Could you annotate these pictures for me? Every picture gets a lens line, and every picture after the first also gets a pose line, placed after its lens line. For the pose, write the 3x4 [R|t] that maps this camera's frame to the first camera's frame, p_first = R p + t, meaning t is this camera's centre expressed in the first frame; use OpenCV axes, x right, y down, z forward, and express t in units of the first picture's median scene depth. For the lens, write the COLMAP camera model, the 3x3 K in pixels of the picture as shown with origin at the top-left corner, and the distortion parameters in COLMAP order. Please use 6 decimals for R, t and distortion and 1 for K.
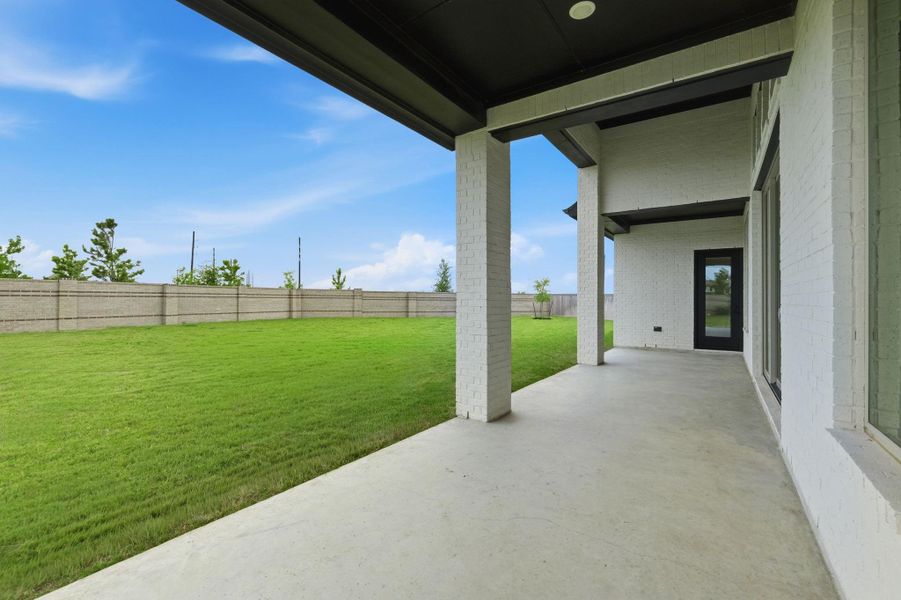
lens RADIAL K [[389.5, 0, 444.2], [0, 389.5, 299.2], [0, 0, 1]] dist [-0.002880, 0.000109]
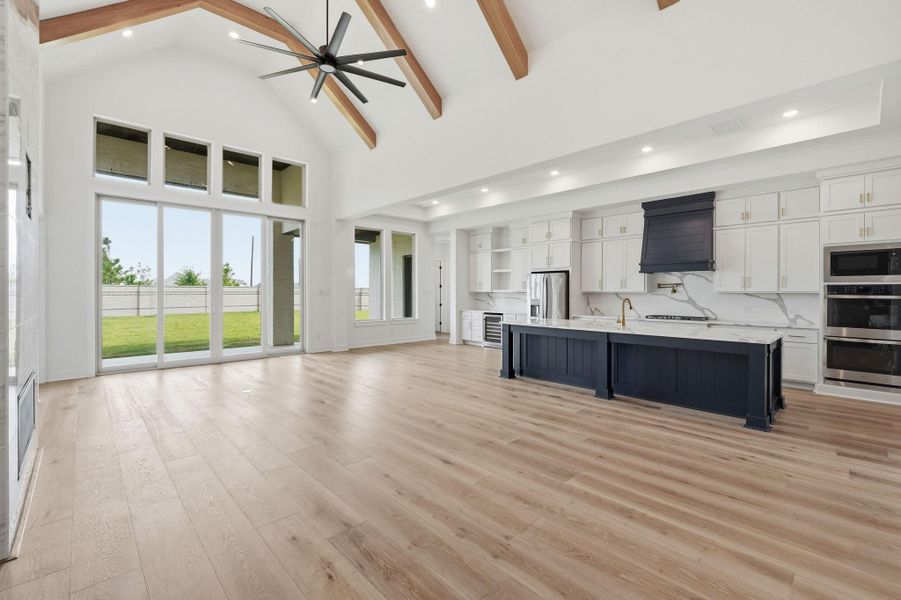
lens RADIAL K [[390.0, 0, 449.2], [0, 390.0, 292.6], [0, 0, 1]] dist [-0.003947, -0.000043]
pose [[0.981727, -0.007605, -0.190143, 0.991766], [0.007505, 0.999971, -0.001242, -0.005914], [0.190147, -0.000207, 0.981756, -0.180666]]
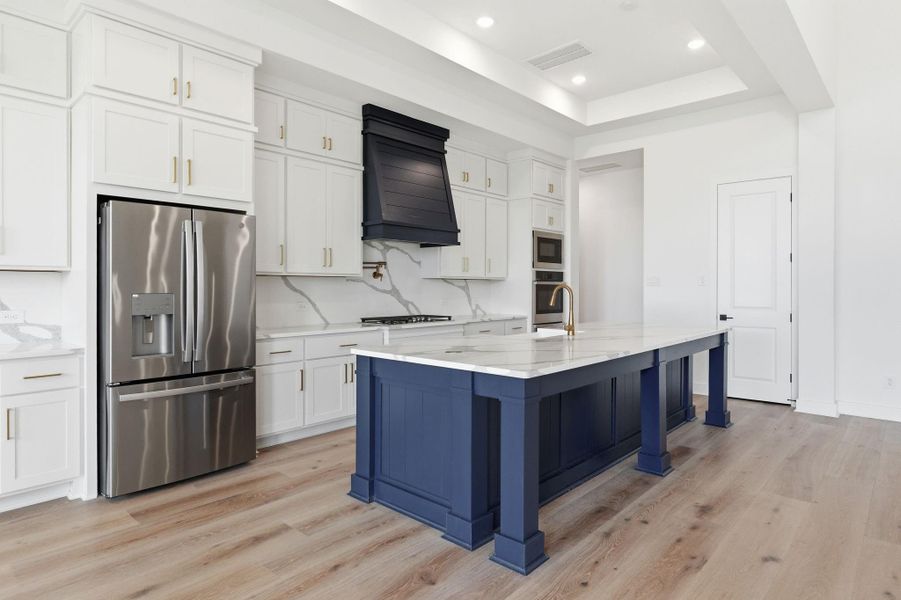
lens RADIAL K [[514.4, 0, 446.1], [0, 514.4, 286.7], [0, 0, 1]] dist [-0.000662, -0.000168]
pose [[0.115735, -0.009283, 0.993237, 0.726706], [0.001120, 0.999957, 0.009215, 0.001078], [-0.993280, 0.000045, 0.115740, 0.452461]]
